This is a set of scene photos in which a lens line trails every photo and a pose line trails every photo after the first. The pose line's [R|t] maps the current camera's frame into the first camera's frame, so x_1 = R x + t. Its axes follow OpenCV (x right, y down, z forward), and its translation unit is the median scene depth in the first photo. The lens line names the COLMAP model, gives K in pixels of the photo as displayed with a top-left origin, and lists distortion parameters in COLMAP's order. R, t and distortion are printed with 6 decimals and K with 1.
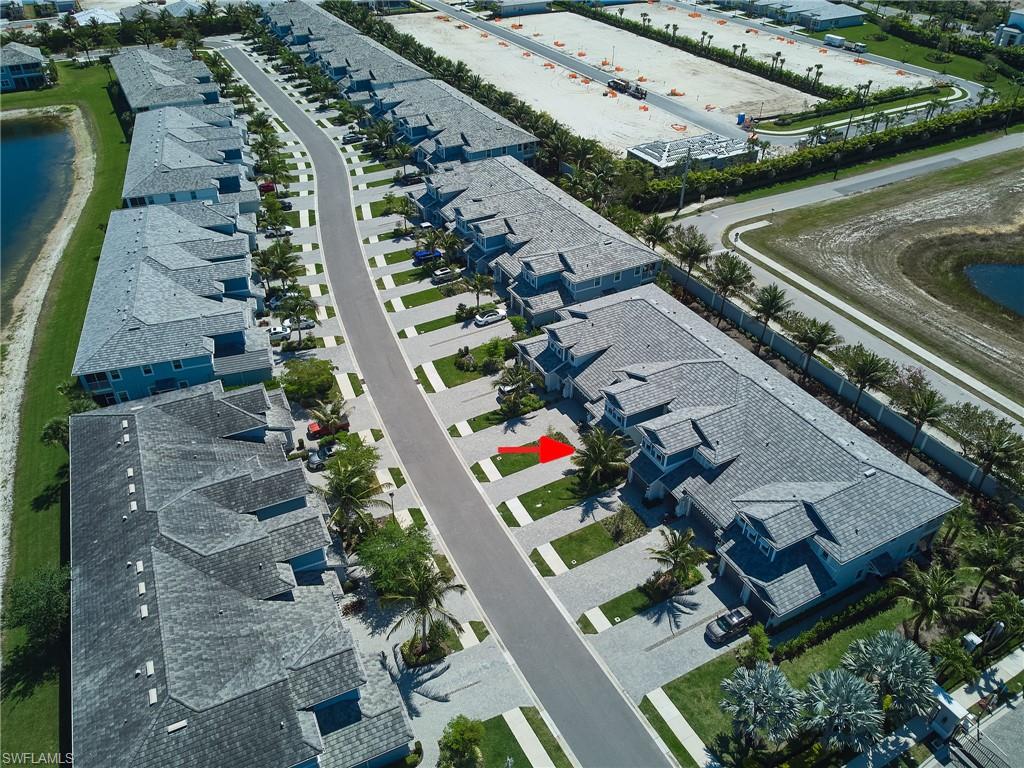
lens RADIAL K [[761.5, 0, 512.0], [0, 761.5, 384.0], [0, 0, 1]] dist [0.006590, 0.006341]
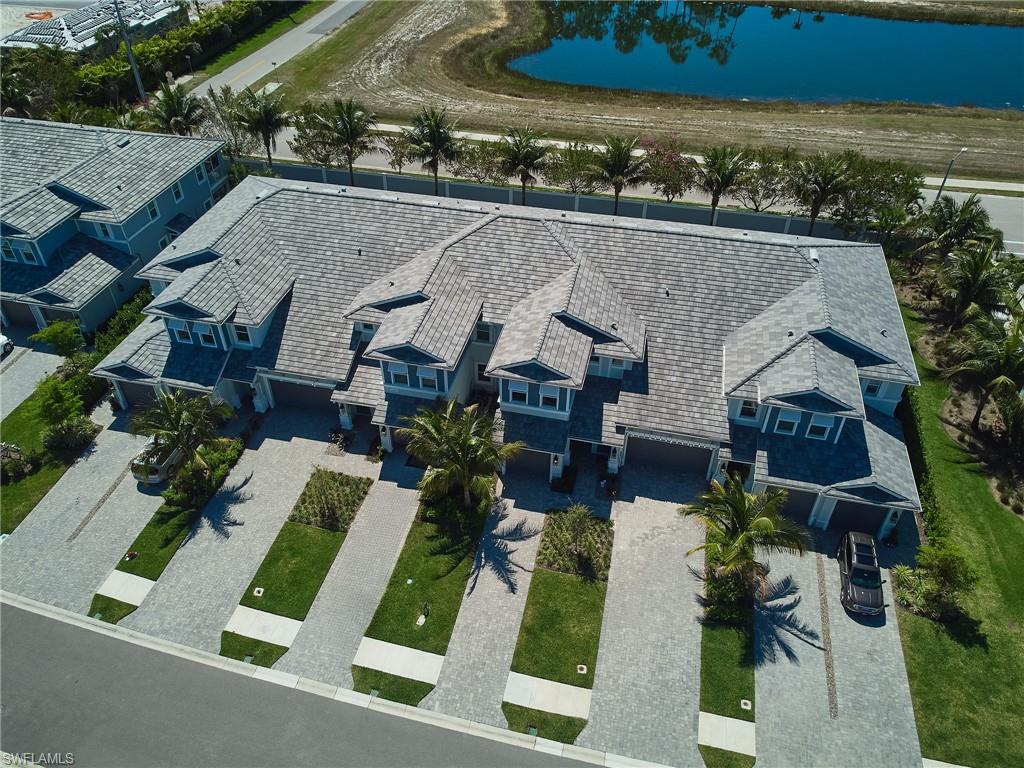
lens RADIAL K [[761.5, 0, 512.0], [0, 761.5, 384.0], [0, 0, 1]] dist [0.006590, 0.006341]
pose [[0.654389, -0.481786, 0.582802, -0.119586], [0.442700, 0.868944, 0.221254, -0.041357], [-0.613019, 0.113221, 0.781914, 0.533068]]
